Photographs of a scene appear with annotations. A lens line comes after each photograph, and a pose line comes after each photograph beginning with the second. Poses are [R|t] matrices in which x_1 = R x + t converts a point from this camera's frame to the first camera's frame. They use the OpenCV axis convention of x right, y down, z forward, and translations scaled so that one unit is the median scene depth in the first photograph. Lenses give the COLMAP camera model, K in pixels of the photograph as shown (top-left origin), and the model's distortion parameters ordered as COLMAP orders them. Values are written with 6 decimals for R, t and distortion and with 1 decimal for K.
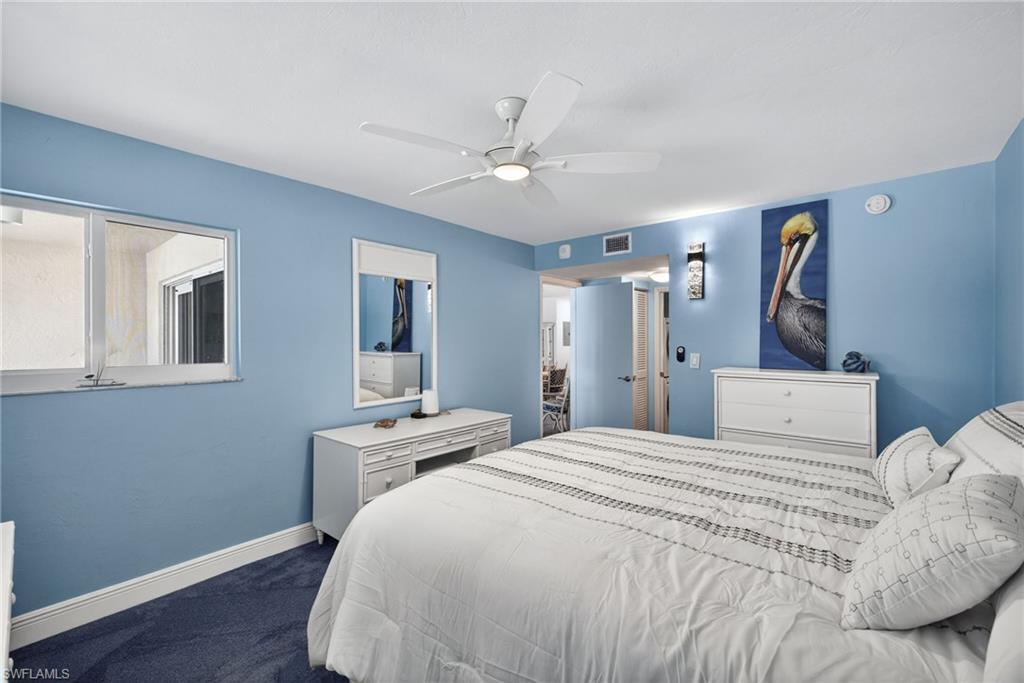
lens RADIAL K [[435.6, 0, 505.9], [0, 435.6, 340.4], [0, 0, 1]] dist [0.016648, -0.001023]
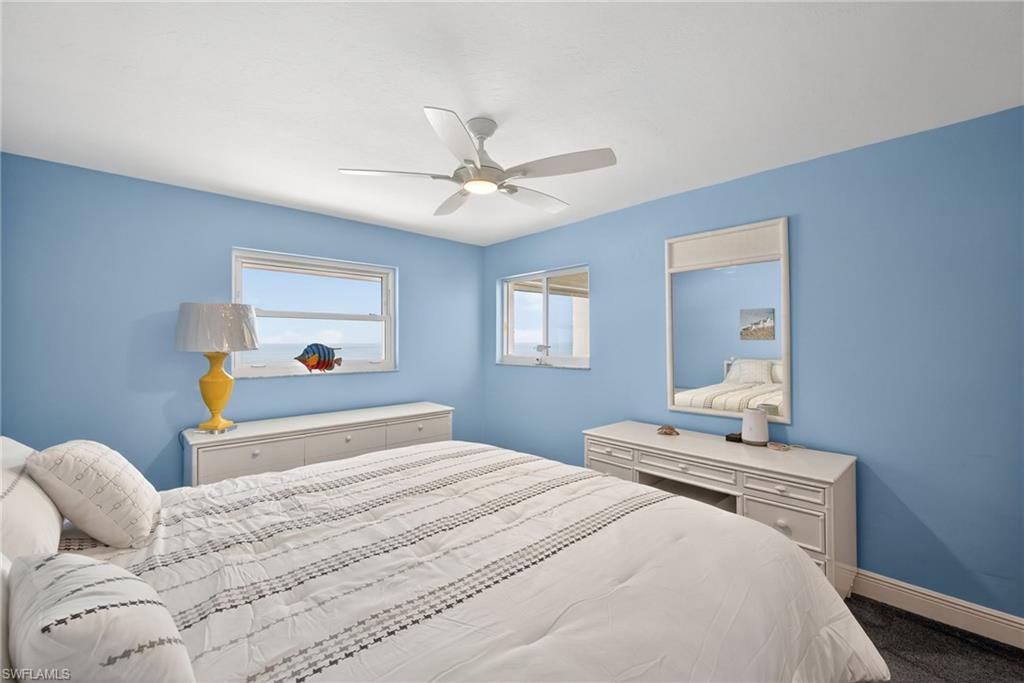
lens RADIAL K [[435.6, 0, 512.3], [0, 435.6, 341.4], [0, 0, 1]] dist [0.016648, -0.001023]
pose [[-0.116702, 0.005254, -0.993153, 0.681509], [0.003807, 0.999981, 0.004843, -0.006287], [0.993160, -0.003216, -0.116719, 0.759595]]
